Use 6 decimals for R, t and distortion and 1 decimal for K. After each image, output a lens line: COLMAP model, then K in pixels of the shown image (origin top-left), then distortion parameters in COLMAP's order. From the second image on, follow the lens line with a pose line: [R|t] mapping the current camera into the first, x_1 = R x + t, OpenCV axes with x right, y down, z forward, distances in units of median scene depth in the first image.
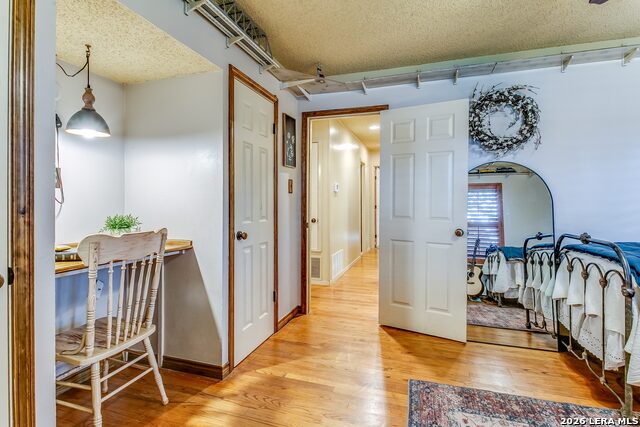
lens RADIAL K [[310.4, 0, 327.4], [0, 310.4, 203.5], [0, 0, 1]] dist [0.003426, -0.002573]
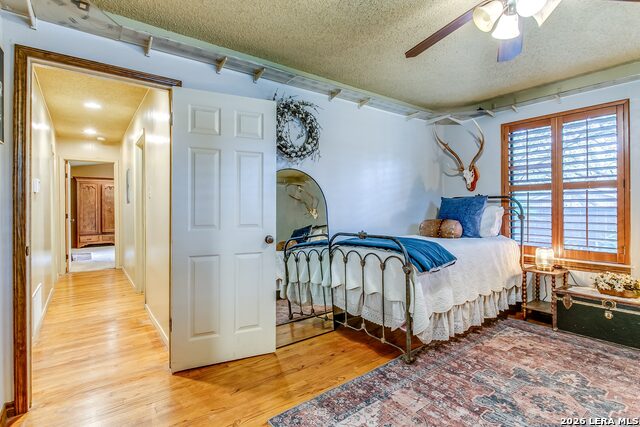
lens RADIAL K [[310.4, 0, 322.3], [0, 310.4, 208.0], [0, 0, 1]] dist [0.003426, -0.002573]
pose [[0.589043, -0.005633, 0.808082, -0.250921], [0.010706, 0.999942, -0.000834, -0.000464], [-0.808031, 0.009143, 0.589069, 0.304342]]
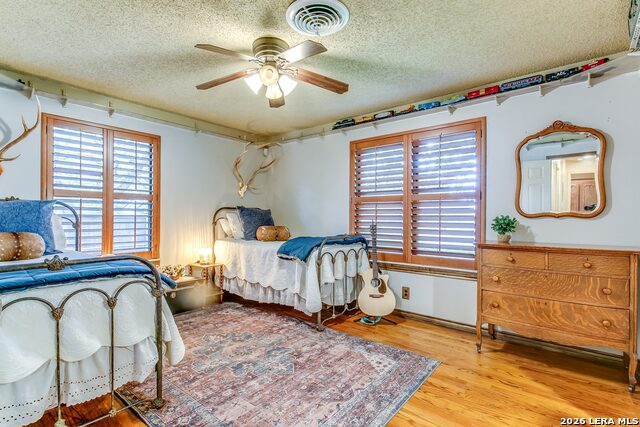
lens RADIAL K [[310.4, 0, 315.3], [0, 310.4, 216.1], [0, 0, 1]] dist [0.003426, -0.002573]
pose [[-0.918718, -0.004836, 0.394884, 0.000144], [-0.002698, 0.999979, 0.005970, -0.001748], [-0.394905, 0.004420, -0.918712, 1.151883]]
